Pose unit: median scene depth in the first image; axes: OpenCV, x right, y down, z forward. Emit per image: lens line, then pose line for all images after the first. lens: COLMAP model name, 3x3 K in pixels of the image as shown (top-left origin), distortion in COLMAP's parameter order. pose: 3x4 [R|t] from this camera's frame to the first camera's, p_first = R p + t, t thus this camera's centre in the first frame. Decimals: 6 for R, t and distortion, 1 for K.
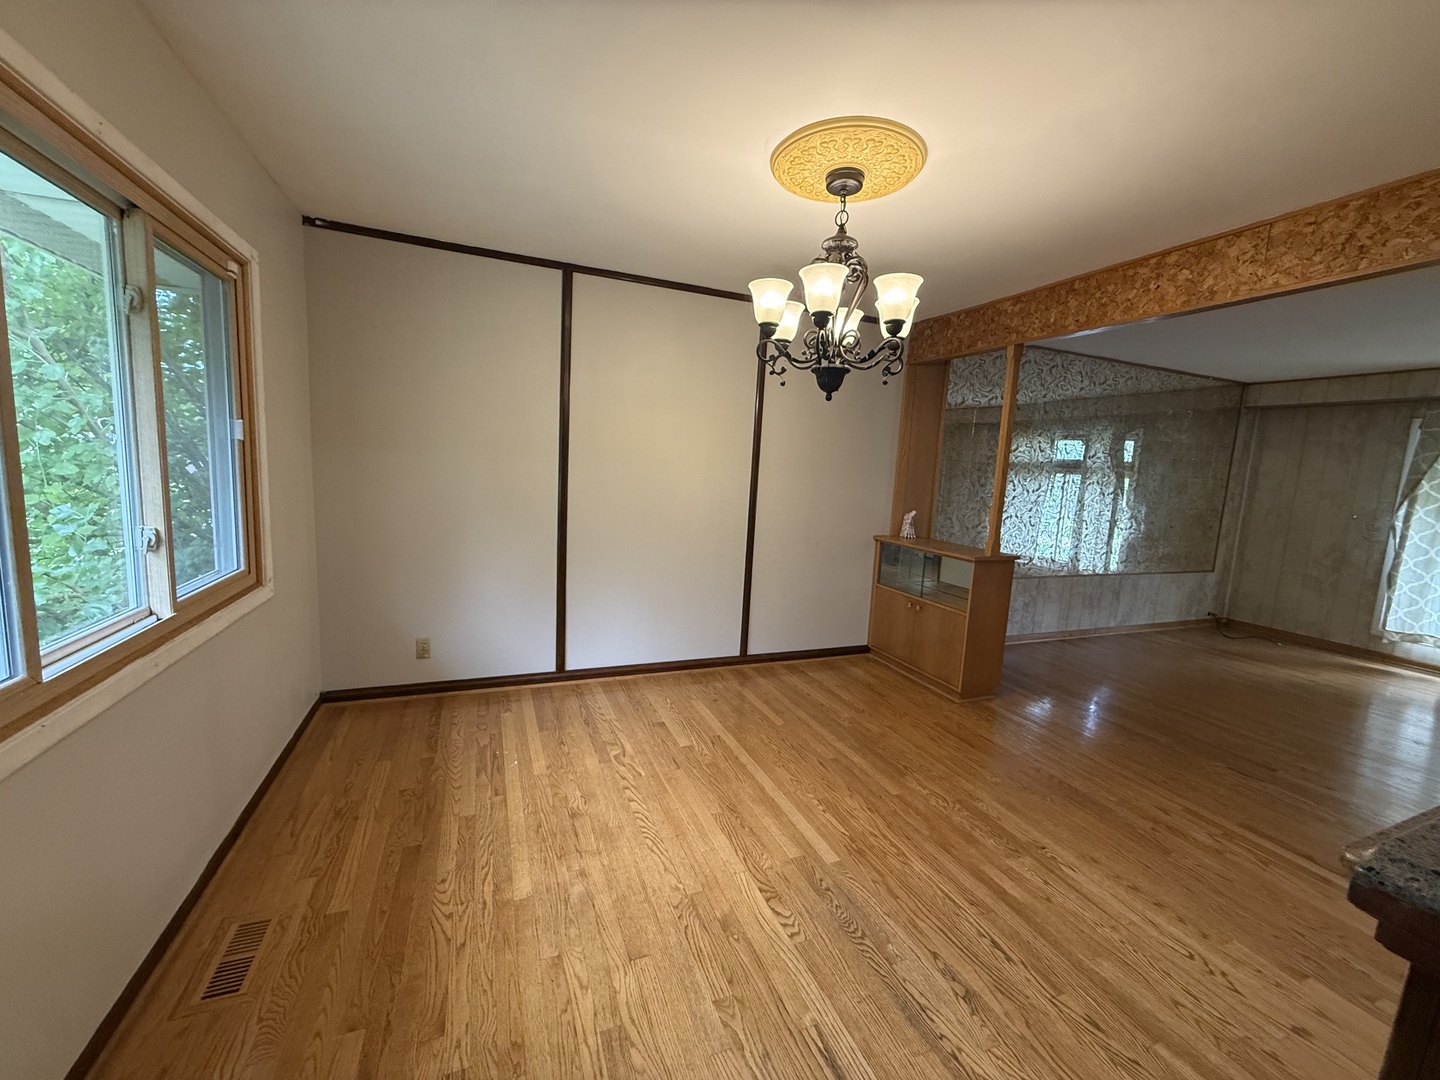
lens RADIAL K [[571.6, 0, 717.0], [0, 571.6, 539.0], [0, 0, 1]] dist [-0.001274, -0.000185]
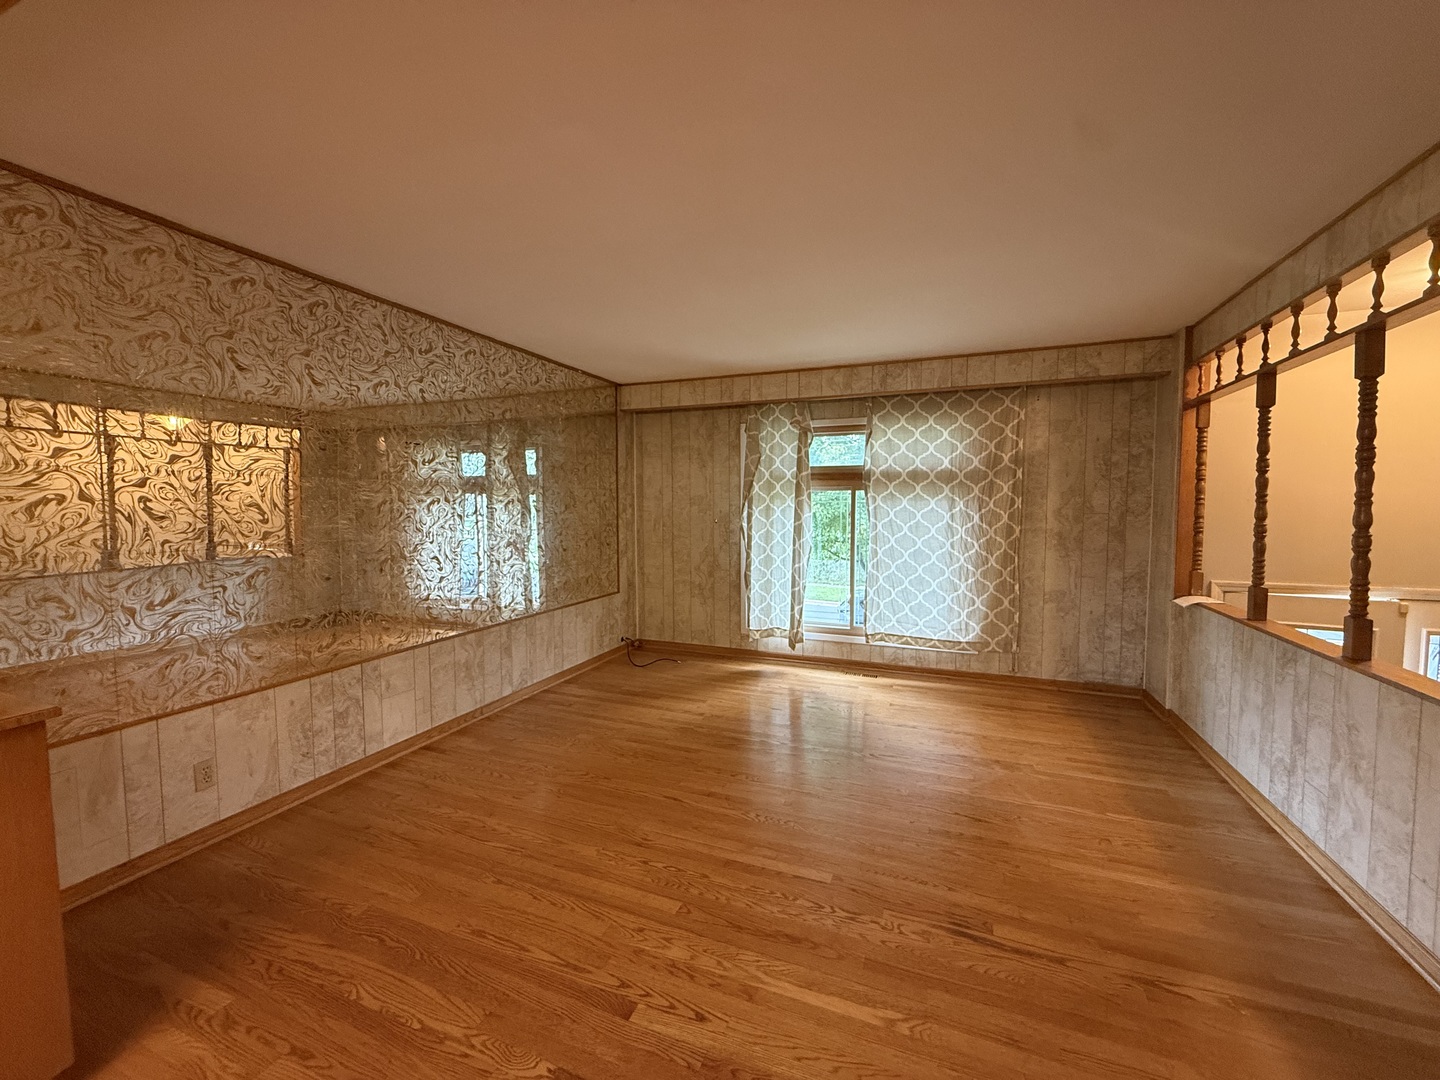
lens RADIAL K [[571.6, 0, 717.0], [0, 571.6, 539.0], [0, 0, 1]] dist [-0.001274, -0.000185]
pose [[0.689107, -0.098613, 0.717918, 0.373813], [0.130002, 0.991448, 0.011399, -0.017496], [-0.712903, 0.085476, 0.696034, 0.286021]]
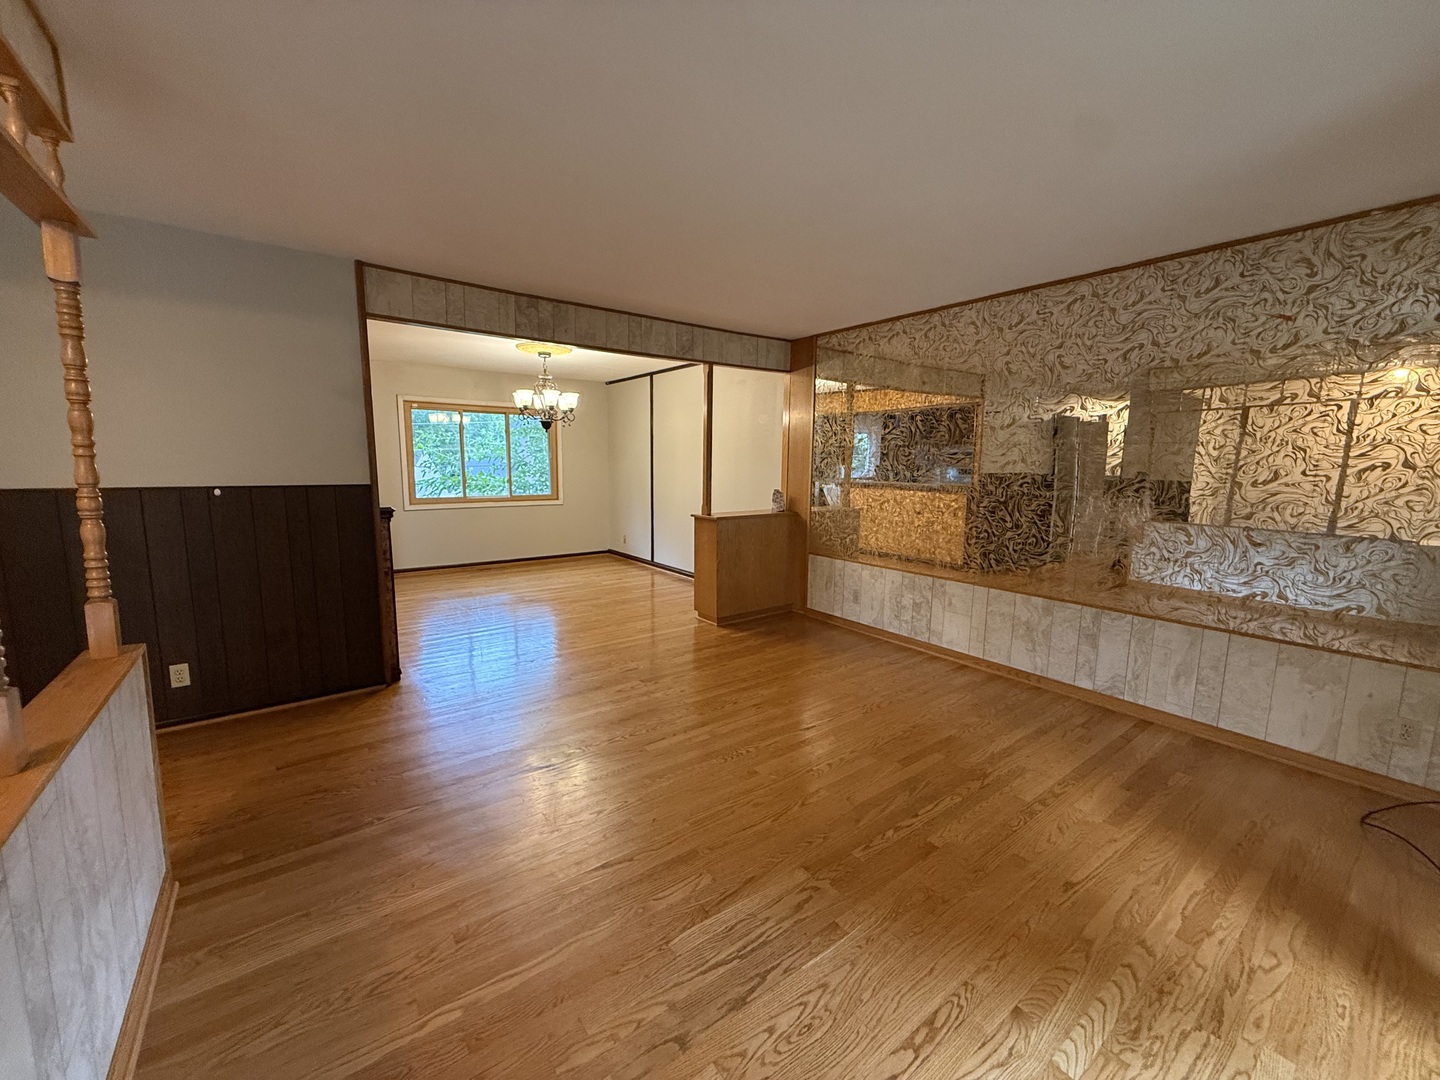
lens RADIAL K [[571.6, 0, 717.0], [0, 571.6, 539.0], [0, 0, 1]] dist [-0.001274, -0.000185]
pose [[0.264412, 0.082456, -0.960878, 1.185303], [-0.125346, 0.990825, 0.050533, 0.009139], [0.956229, 0.107080, 0.272322, 0.424948]]
